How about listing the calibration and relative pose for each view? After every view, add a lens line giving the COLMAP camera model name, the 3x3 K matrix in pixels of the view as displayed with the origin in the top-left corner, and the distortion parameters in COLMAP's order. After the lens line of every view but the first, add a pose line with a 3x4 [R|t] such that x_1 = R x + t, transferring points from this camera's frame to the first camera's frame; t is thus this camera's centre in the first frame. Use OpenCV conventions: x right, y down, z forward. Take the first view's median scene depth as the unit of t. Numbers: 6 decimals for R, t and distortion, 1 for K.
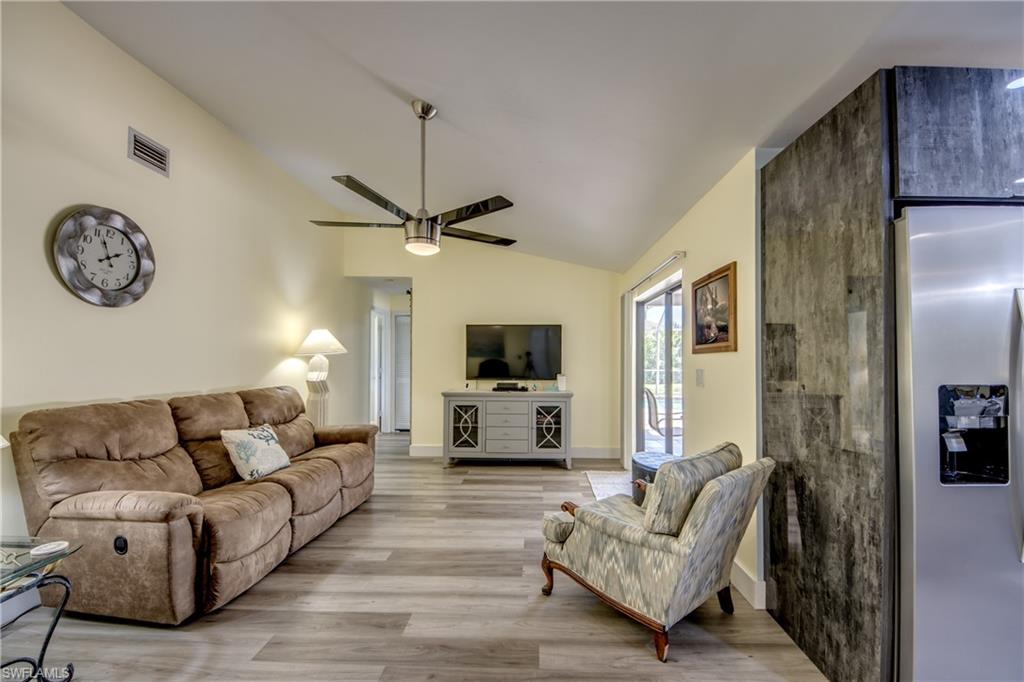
lens RADIAL K [[398.0, 0, 513.2], [0, 398.0, 351.8], [0, 0, 1]] dist [0.049941, -0.034051]
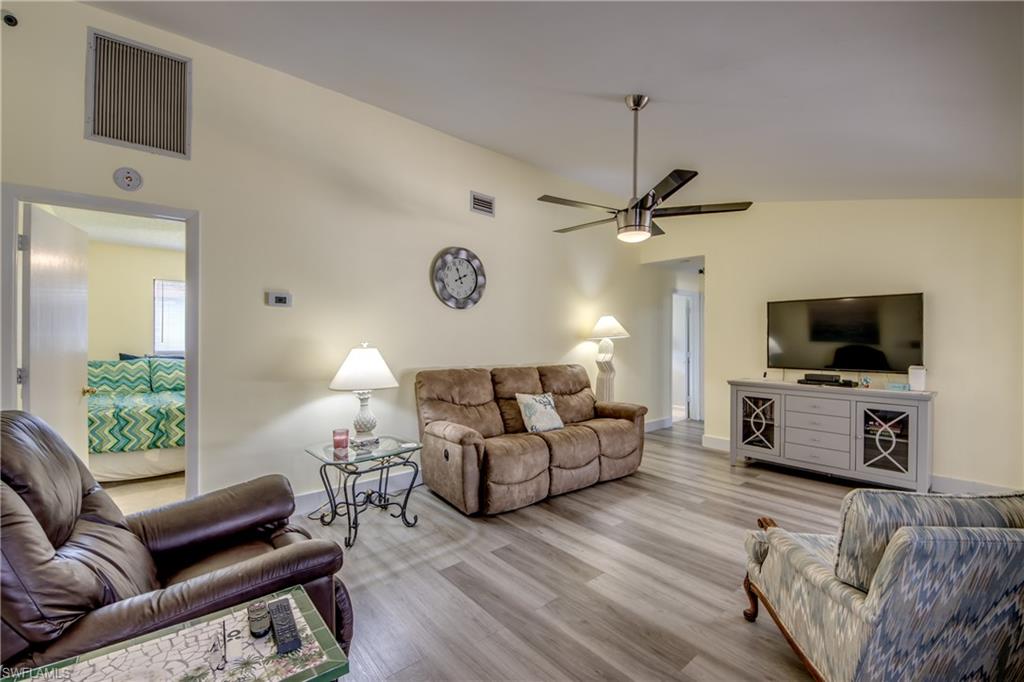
lens RADIAL K [[407.2, 0, 514.9], [0, 407.2, 336.4], [0, 0, 1]] dist [0.040454, -0.028711]
pose [[0.690651, -0.007274, -0.723152, 0.290387], [0.008829, 0.999960, -0.001626, 0.001793], [0.723134, -0.005261, 0.690687, 0.037562]]
